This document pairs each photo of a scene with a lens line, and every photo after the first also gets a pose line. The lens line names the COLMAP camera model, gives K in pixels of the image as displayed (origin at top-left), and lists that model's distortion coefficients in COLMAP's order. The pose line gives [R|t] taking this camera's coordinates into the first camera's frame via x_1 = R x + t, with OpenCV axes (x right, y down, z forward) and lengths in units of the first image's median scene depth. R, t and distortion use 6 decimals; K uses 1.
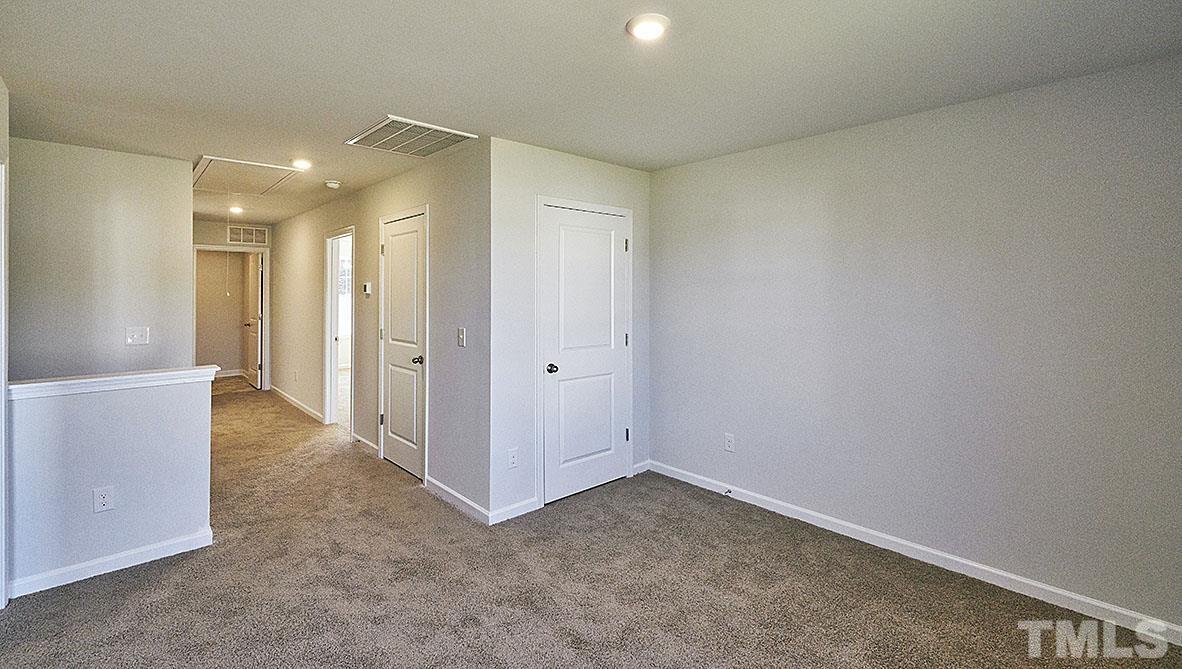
lens RADIAL K [[523.4, 0, 588.7], [0, 523.4, 282.2], [0, 0, 1]] dist [0.004087, 0.000276]
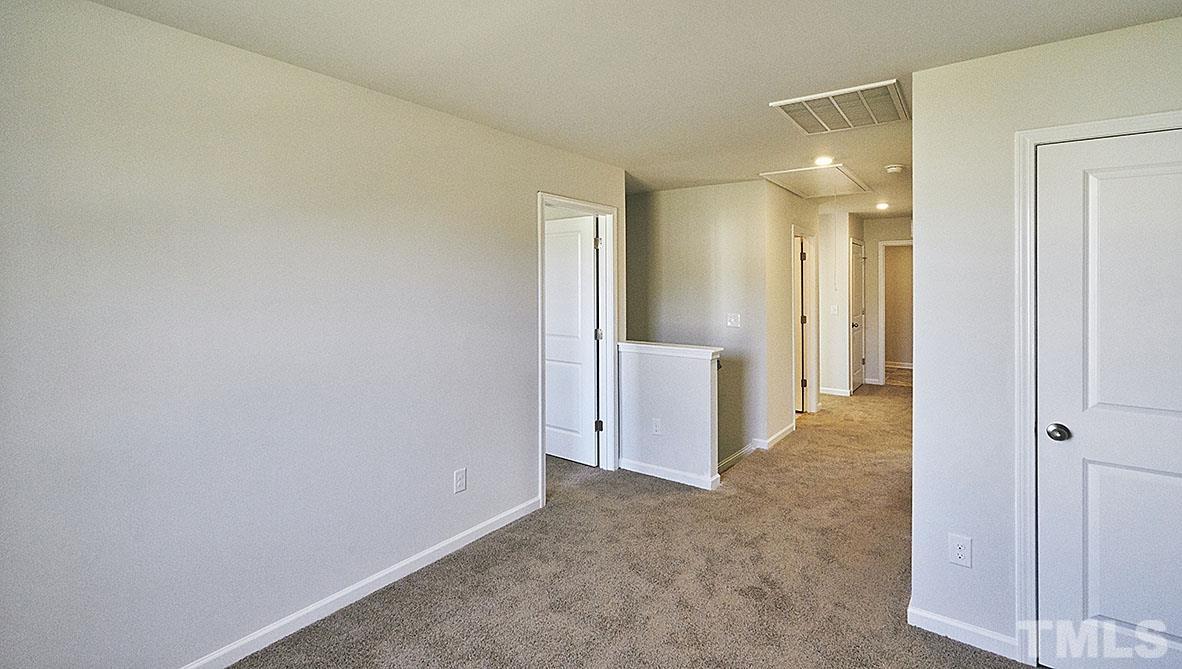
lens RADIAL K [[523.4, 0, 588.7], [0, 523.4, 282.2], [0, 0, 1]] dist [0.004087, 0.000276]
pose [[0.190851, -0.000137, -0.981619, 0.454155], [0.017423, 0.999843, 0.003248, -0.005762], [0.981464, -0.017722, 0.190823, 0.483102]]
